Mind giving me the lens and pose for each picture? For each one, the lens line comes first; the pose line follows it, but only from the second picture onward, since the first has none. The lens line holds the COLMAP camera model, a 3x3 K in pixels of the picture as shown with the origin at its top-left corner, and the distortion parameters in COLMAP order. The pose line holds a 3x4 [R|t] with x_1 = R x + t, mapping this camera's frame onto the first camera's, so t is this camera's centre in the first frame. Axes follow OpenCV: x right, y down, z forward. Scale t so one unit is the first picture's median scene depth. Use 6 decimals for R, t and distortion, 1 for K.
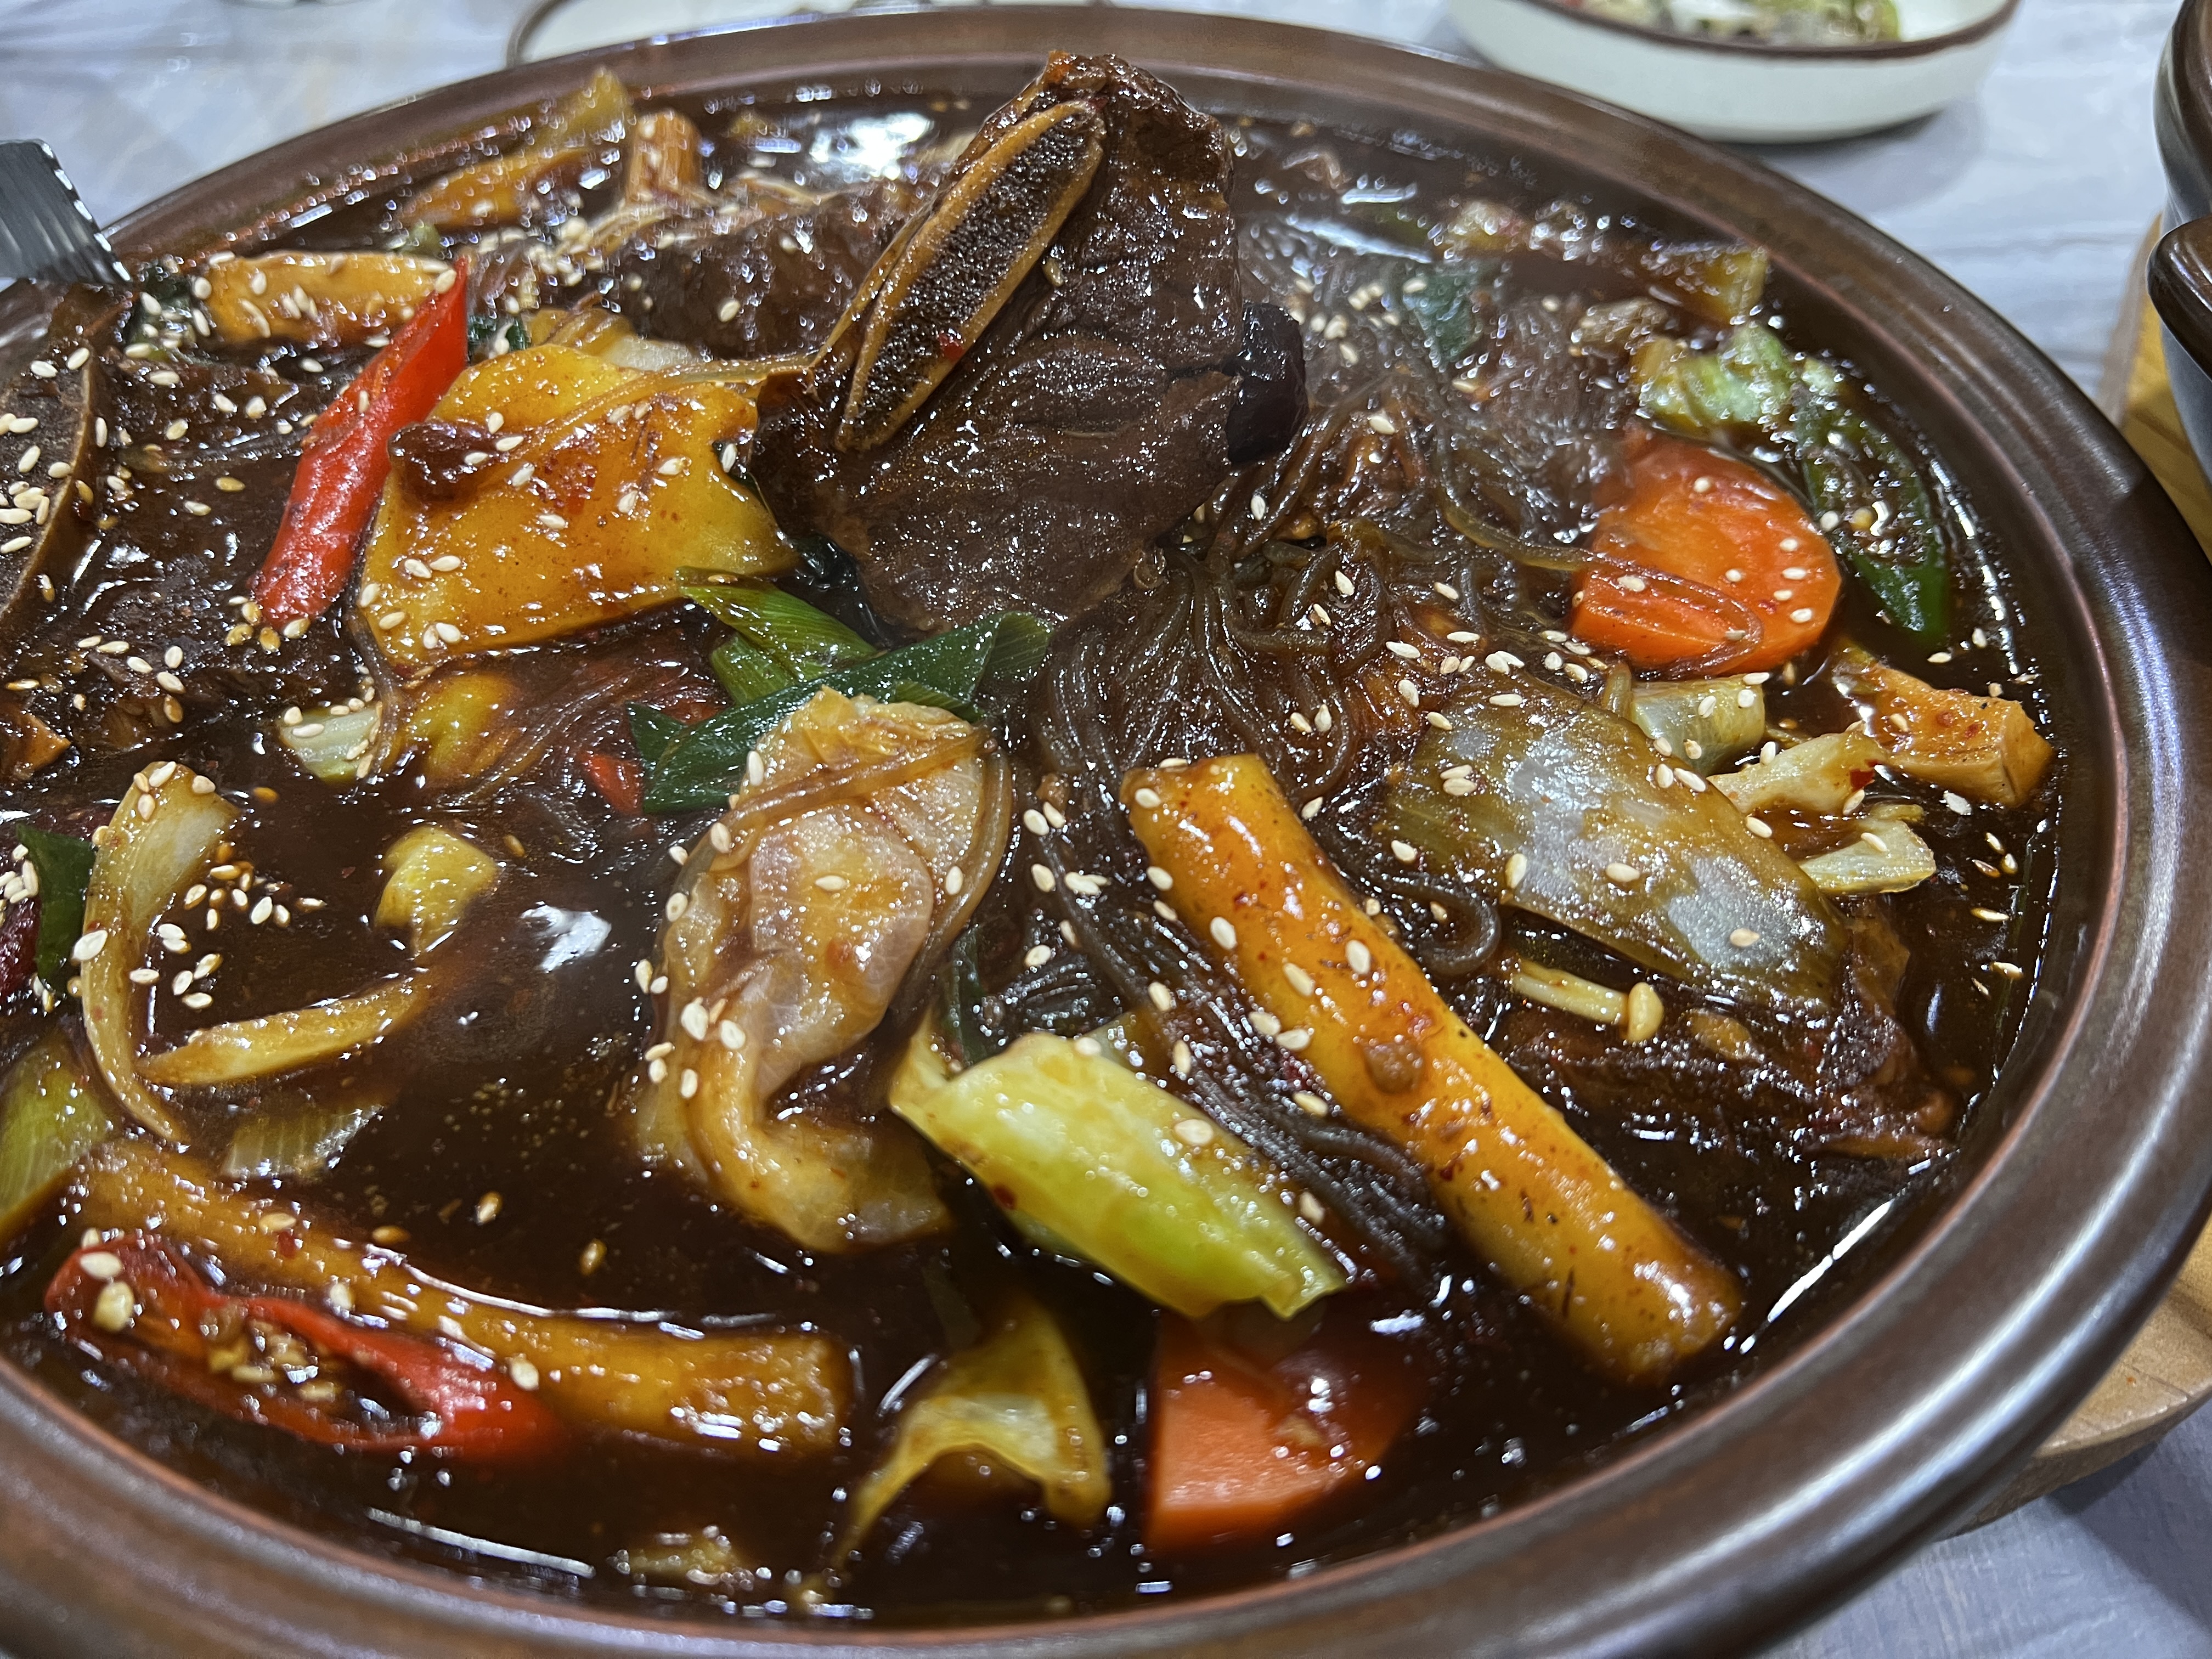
lens RADIAL K [[1710.3, 0, 1093.0], [0, 1710.3, 833.4], [0, 0, 1]] dist [0.018548, -0.008132]
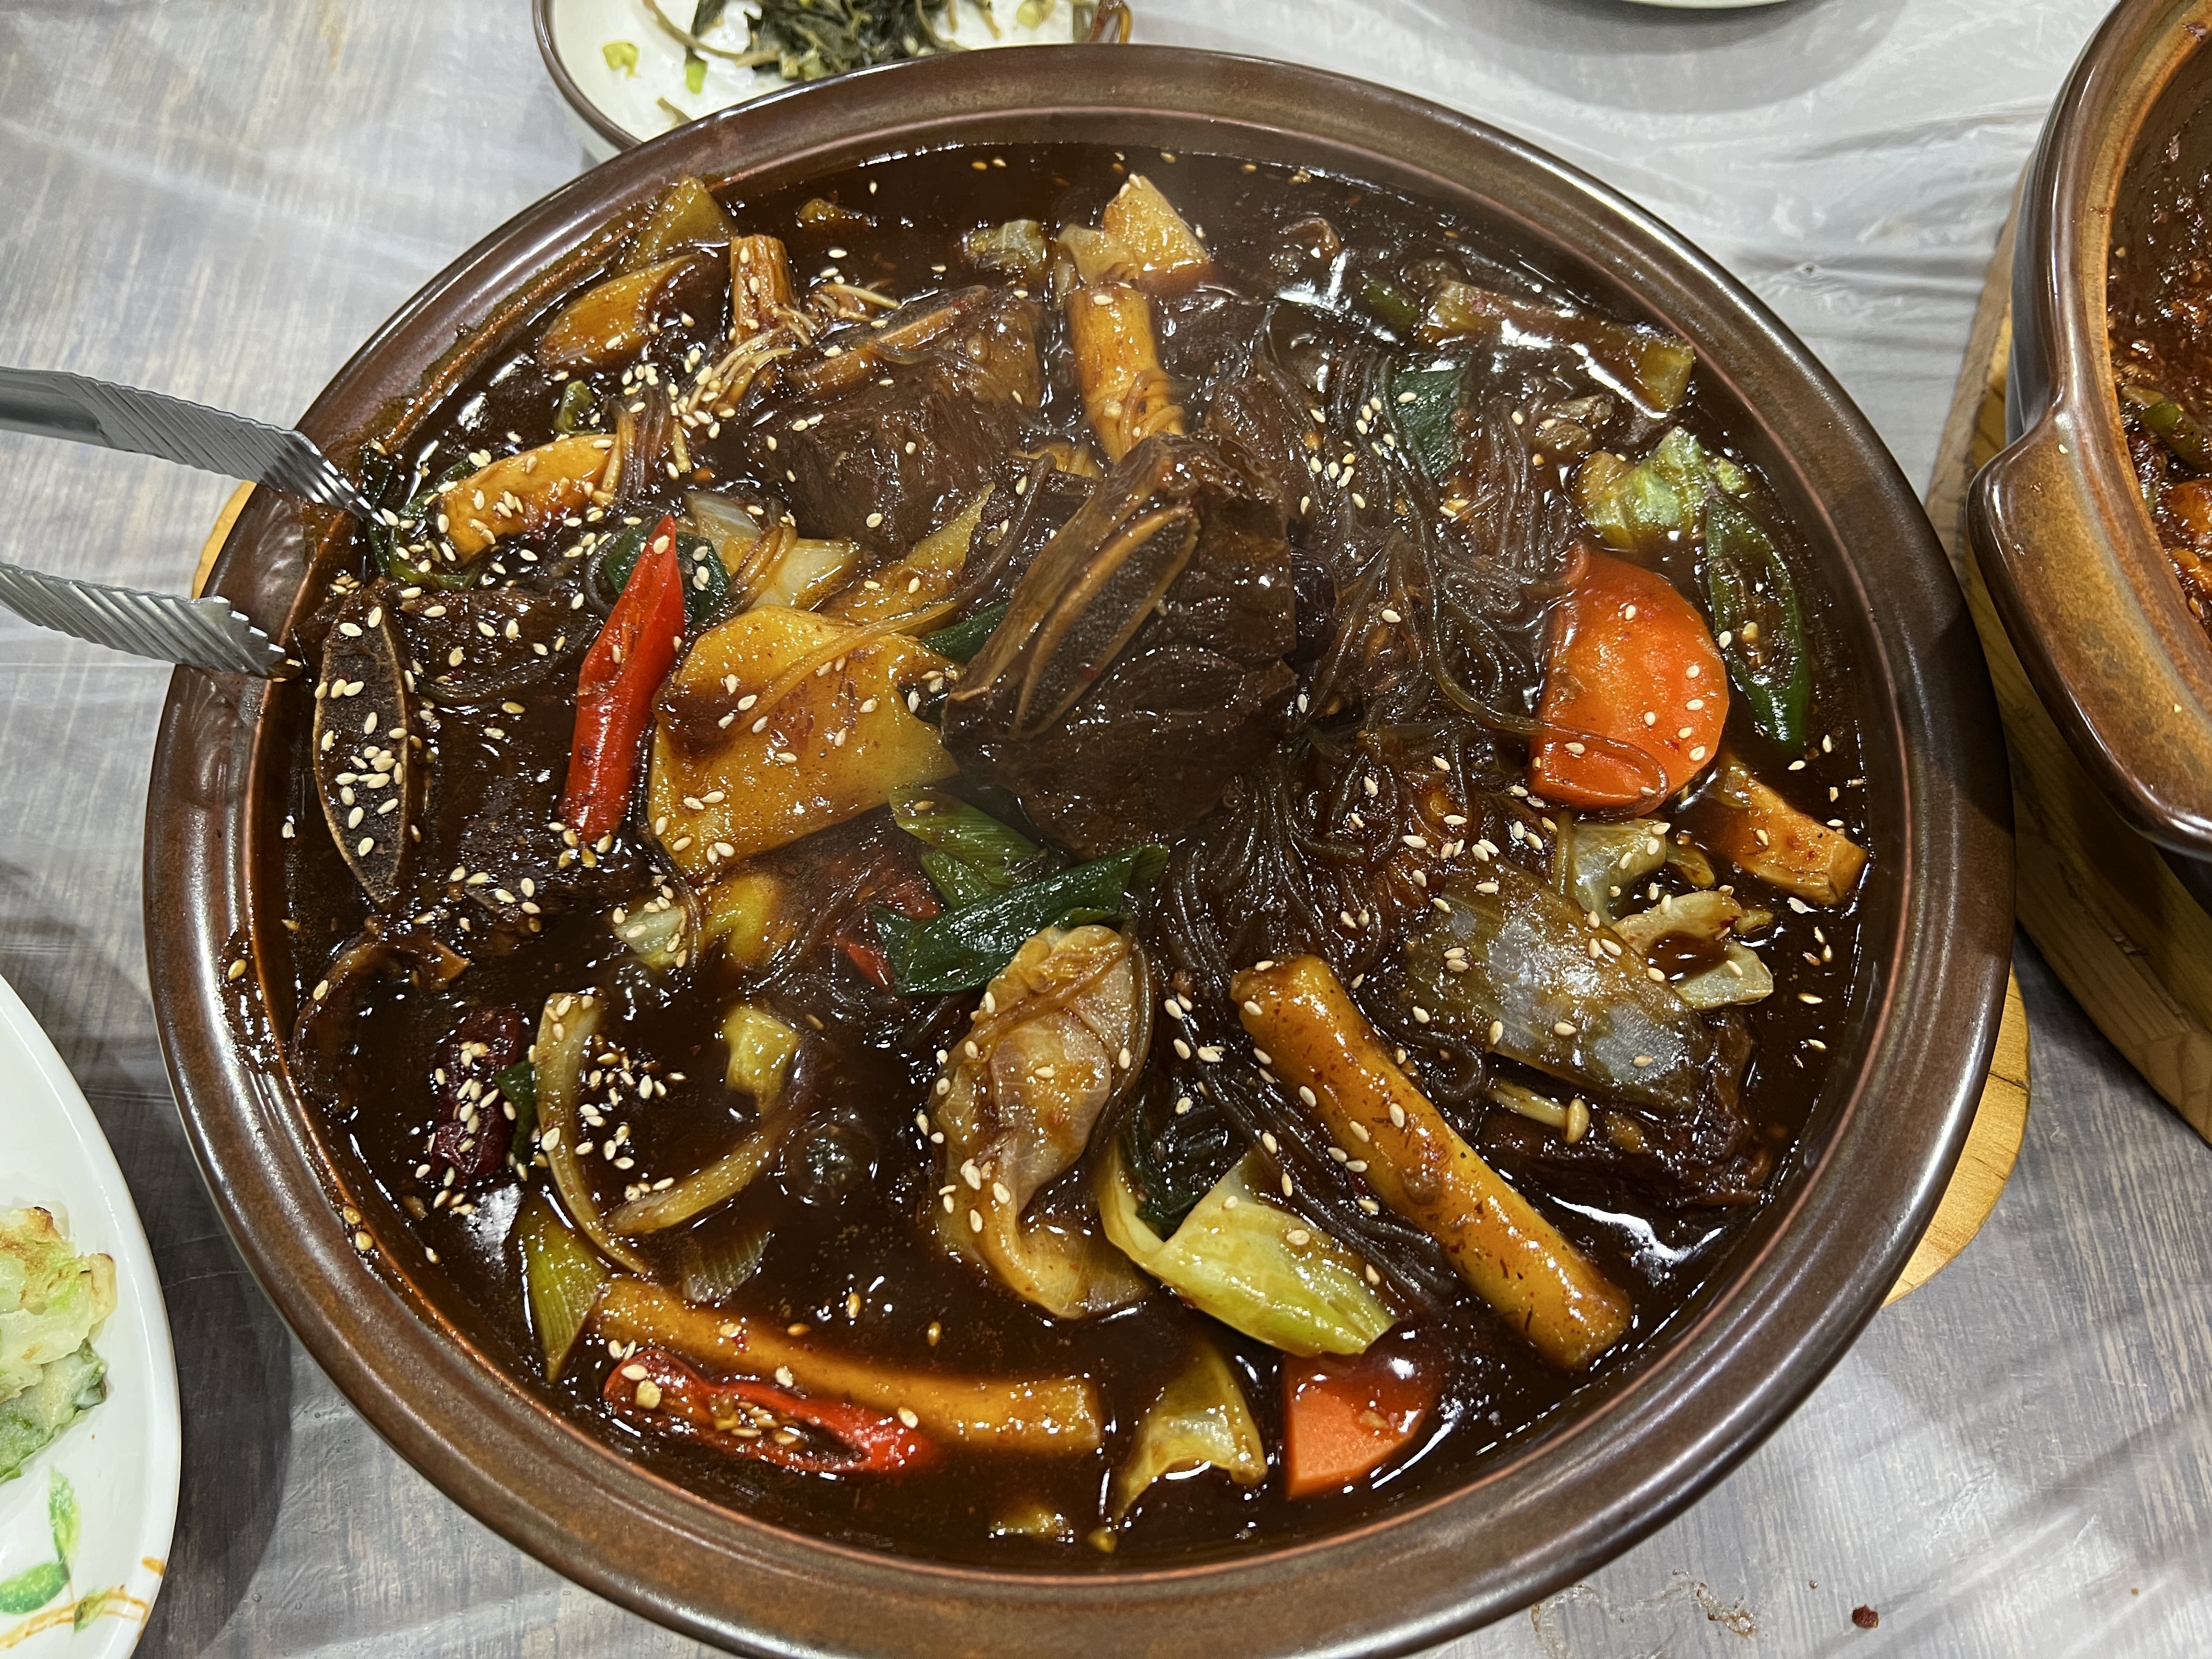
lens RADIAL K [[1685.8, 0, 1106.0], [0, 1685.8, 829.5], [0, 0, 1]] dist [0.113363, -0.209538]
pose [[0.997099, -0.067946, 0.034311, -0.132445], [0.055073, 0.955136, 0.291003, -0.585653], [-0.052544, -0.288269, 0.956107, -0.356519]]
